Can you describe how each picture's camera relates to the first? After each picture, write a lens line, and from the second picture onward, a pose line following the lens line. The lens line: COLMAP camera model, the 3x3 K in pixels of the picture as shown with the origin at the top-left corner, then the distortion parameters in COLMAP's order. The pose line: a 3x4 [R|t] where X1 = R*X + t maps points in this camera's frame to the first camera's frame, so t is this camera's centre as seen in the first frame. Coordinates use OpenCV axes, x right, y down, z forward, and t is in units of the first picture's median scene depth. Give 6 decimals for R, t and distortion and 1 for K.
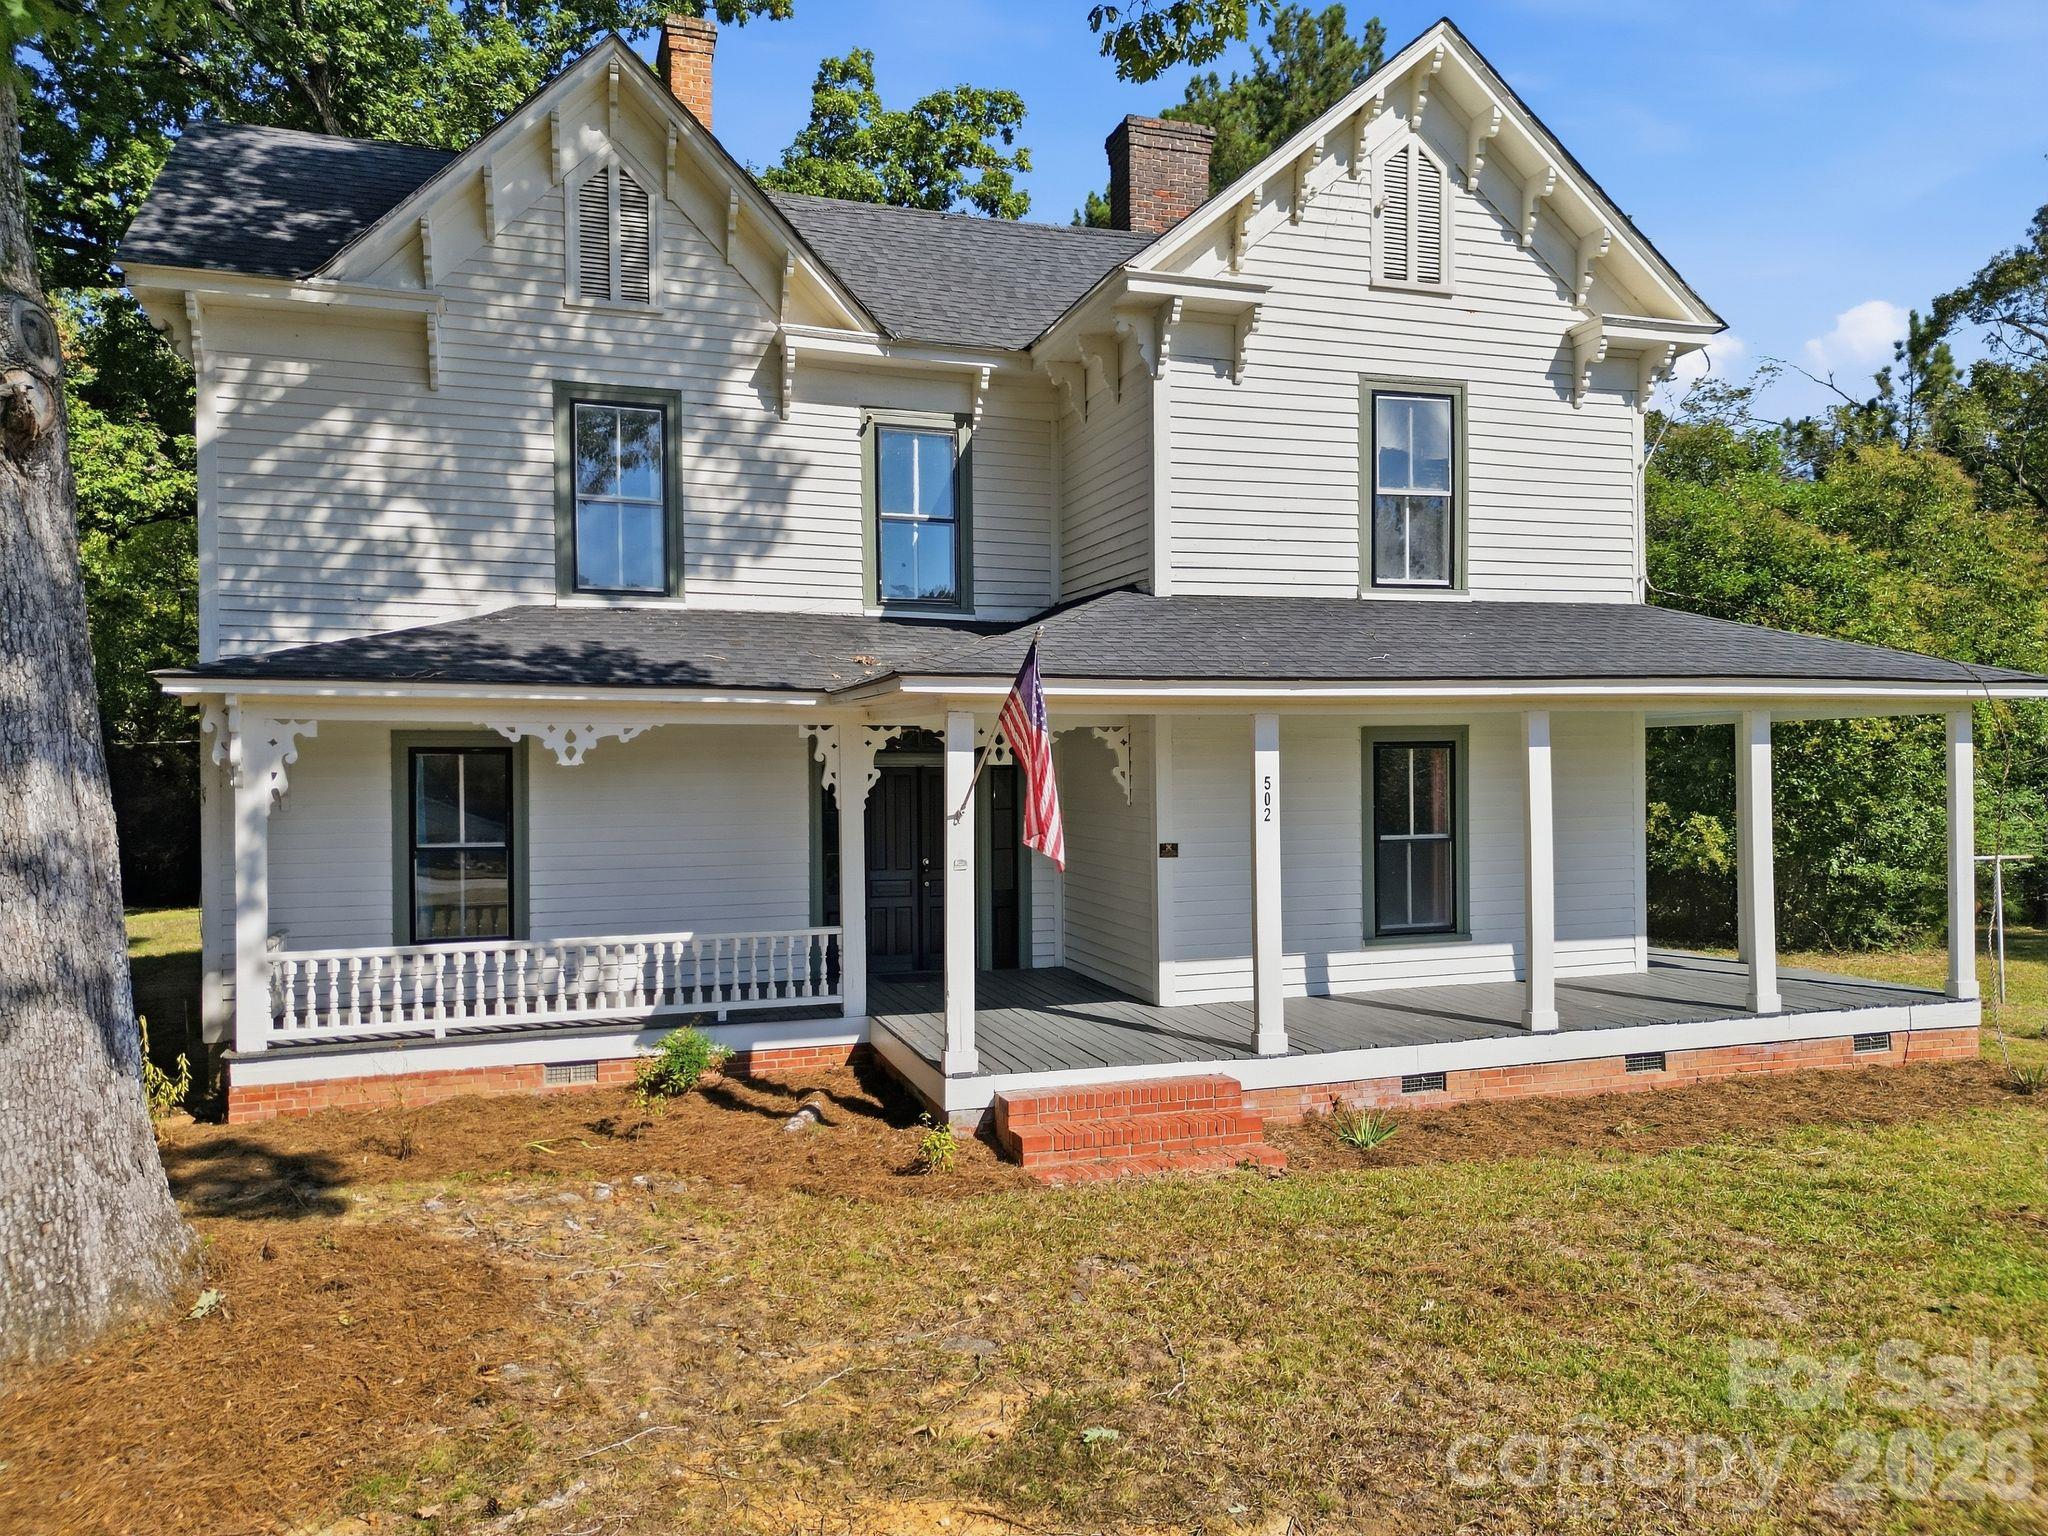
lens RADIAL K [[1437.0, 0, 1024.0], [0, 1437.0, 768.0], [0, 0, 1]] dist [0.007821, 0.000681]
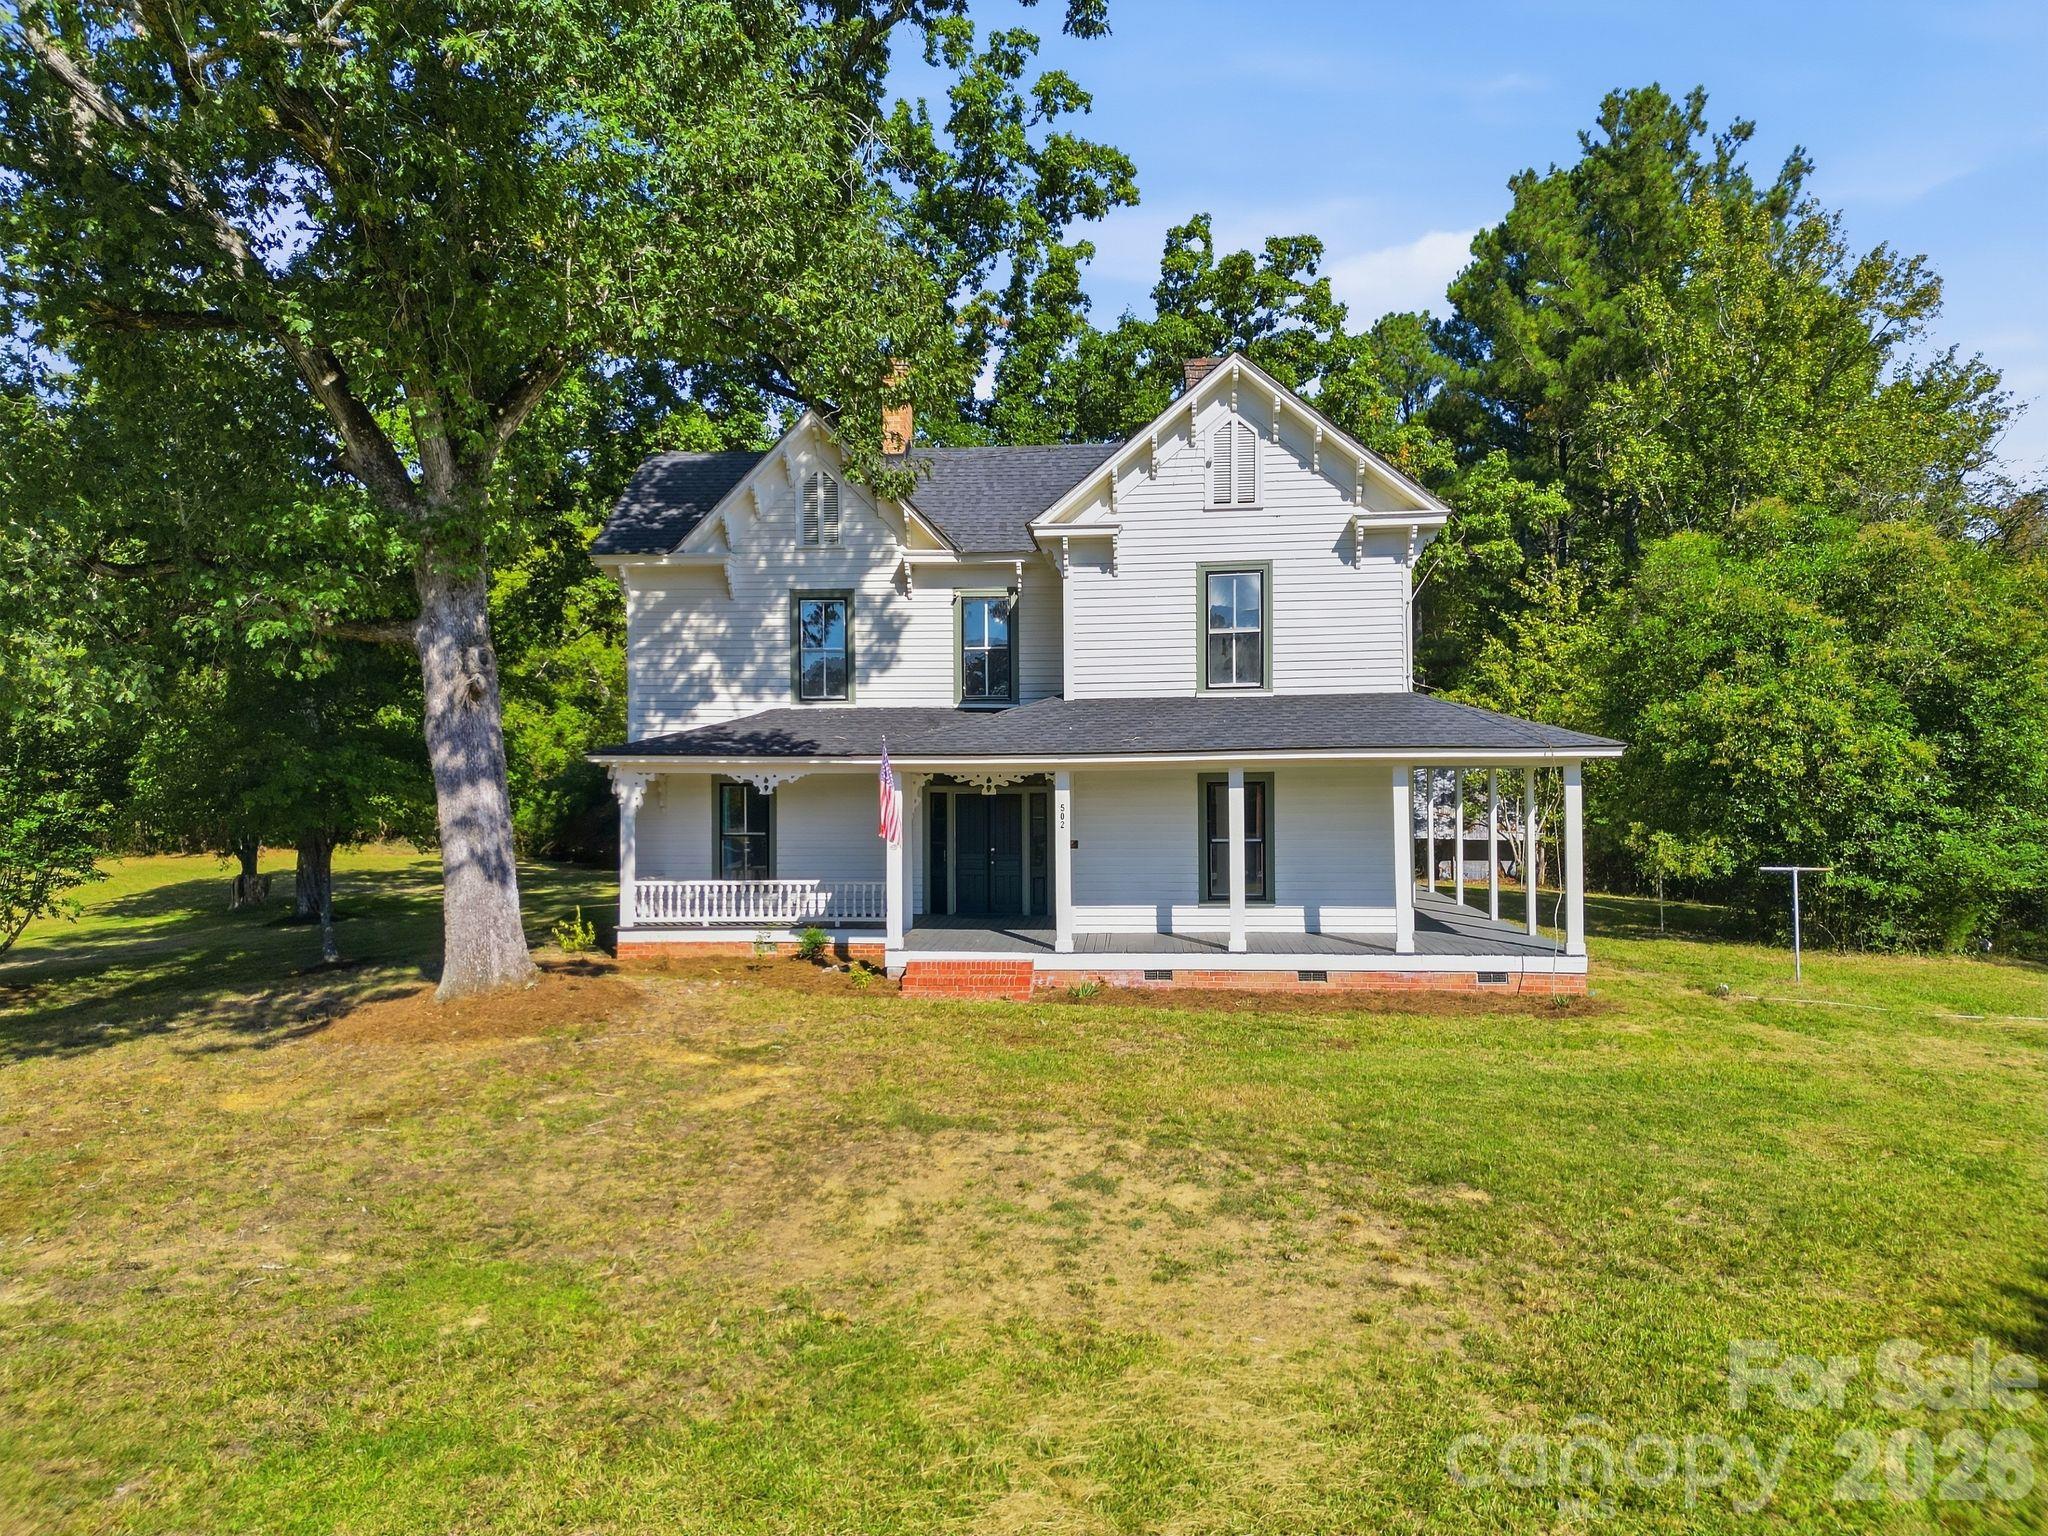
lens RADIAL K [[1445.6, 0, 1024.0], [0, 1445.6, 768.0], [0, 0, 1]] dist [0.018256, -0.002286]
pose [[0.915493, 0.000520, -0.402332, 0.726145], [-0.002733, 0.999984, -0.004927, -0.026467], [0.402324, 0.005610, 0.915480, -0.618644]]
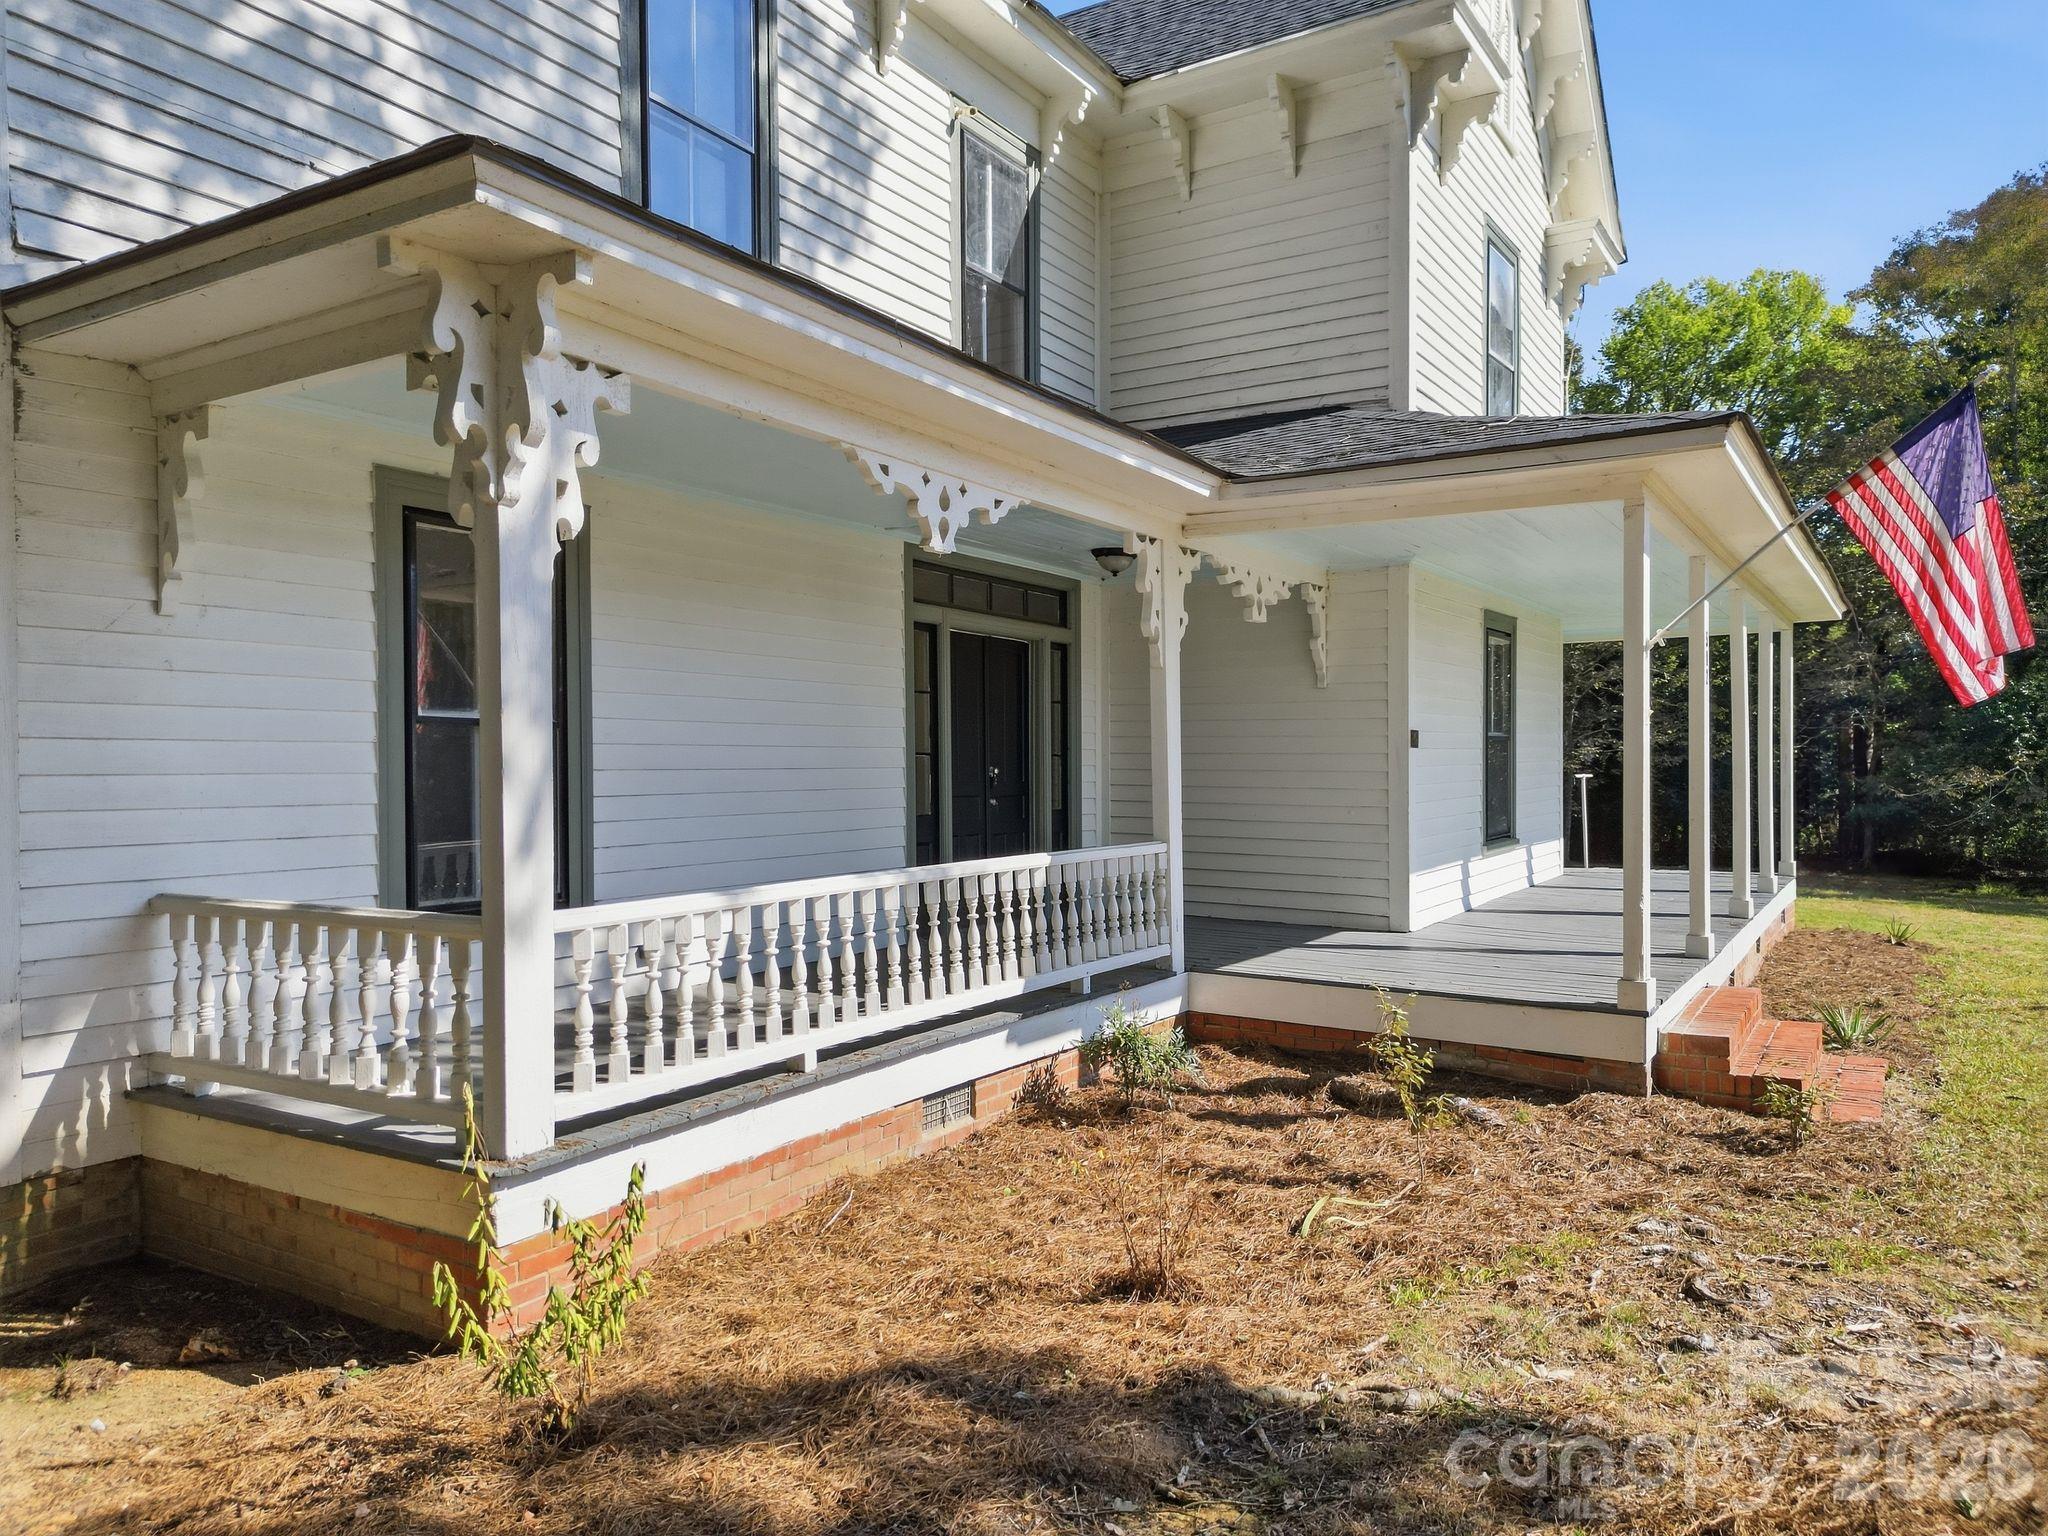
lens RADIAL K [[1445.6, 0, 1024.0], [0, 1445.6, 768.0], [0, 0, 1]] dist [0.018256, -0.002286]
pose [[0.783364, -0.002121, 0.621560, -0.558453], [-0.001888, 0.999981, 0.005791, 0.068221], [-0.621561, -0.005709, 0.783345, 0.478896]]
